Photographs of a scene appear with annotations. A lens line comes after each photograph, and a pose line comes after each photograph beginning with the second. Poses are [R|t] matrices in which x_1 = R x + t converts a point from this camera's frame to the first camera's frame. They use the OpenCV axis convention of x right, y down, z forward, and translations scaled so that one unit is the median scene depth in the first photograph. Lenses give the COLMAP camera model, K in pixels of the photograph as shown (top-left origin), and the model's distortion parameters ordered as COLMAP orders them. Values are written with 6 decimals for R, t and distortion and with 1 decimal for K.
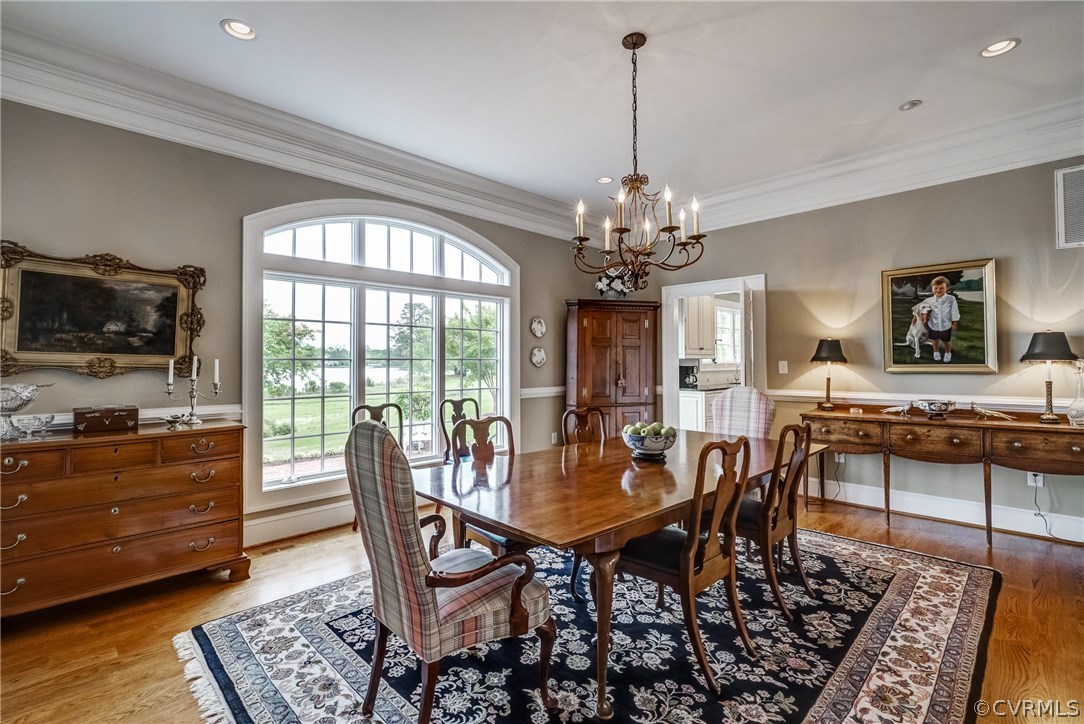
lens RADIAL K [[492.6, 0, 540.7], [0, 492.6, 357.2], [0, 0, 1]] dist [-0.002984, 0.000293]
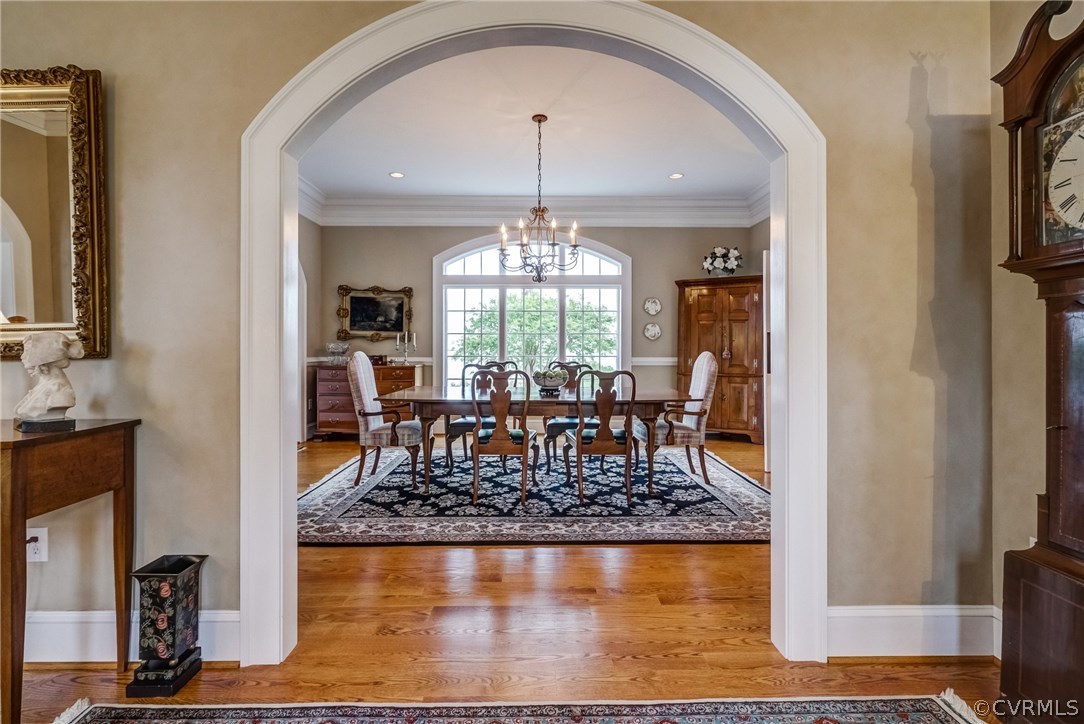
lens RADIAL K [[511.3, 0, 536.2], [0, 511.3, 341.4], [0, 0, 1]] dist [-0.002649, -0.000004]
pose [[0.716377, -0.005362, -0.697693, 1.535618], [0.004166, 0.999986, -0.003407, 0.062544], [0.697701, -0.000465, 0.716389, -0.181499]]
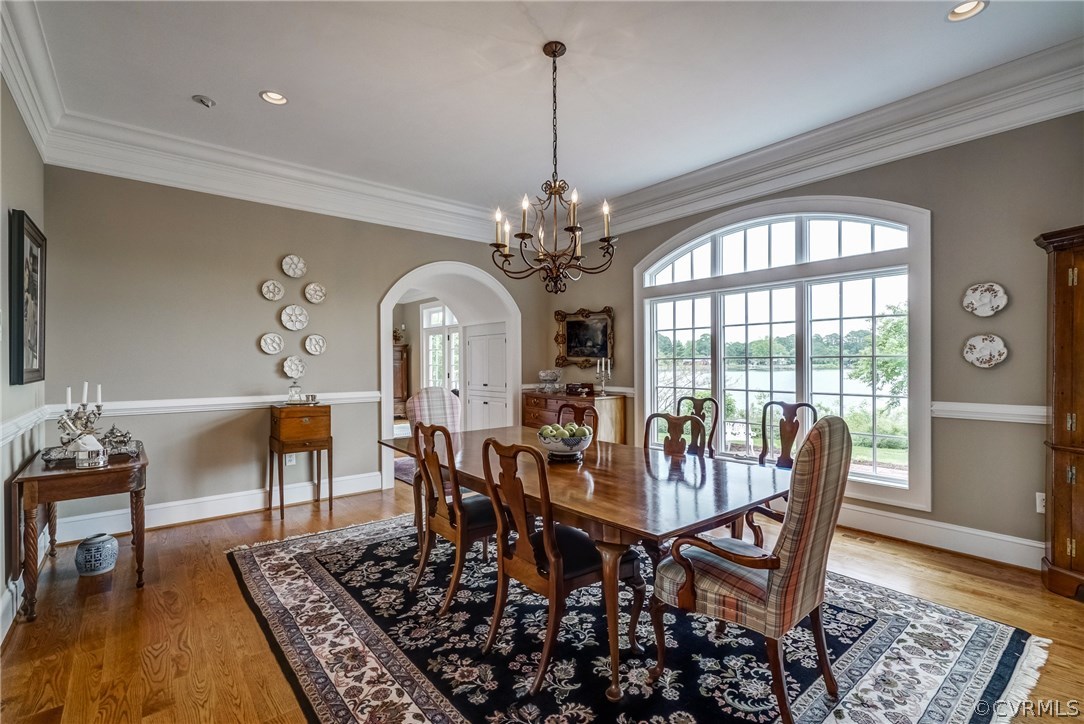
lens RADIAL K [[492.6, 0, 540.7], [0, 492.6, 357.2], [0, 0, 1]] dist [-0.002984, 0.000293]
pose [[-0.089633, -0.006583, -0.995953, 1.454050], [0.015557, 0.999847, -0.008009, 0.008806], [0.995853, -0.016212, -0.089517, 1.245614]]
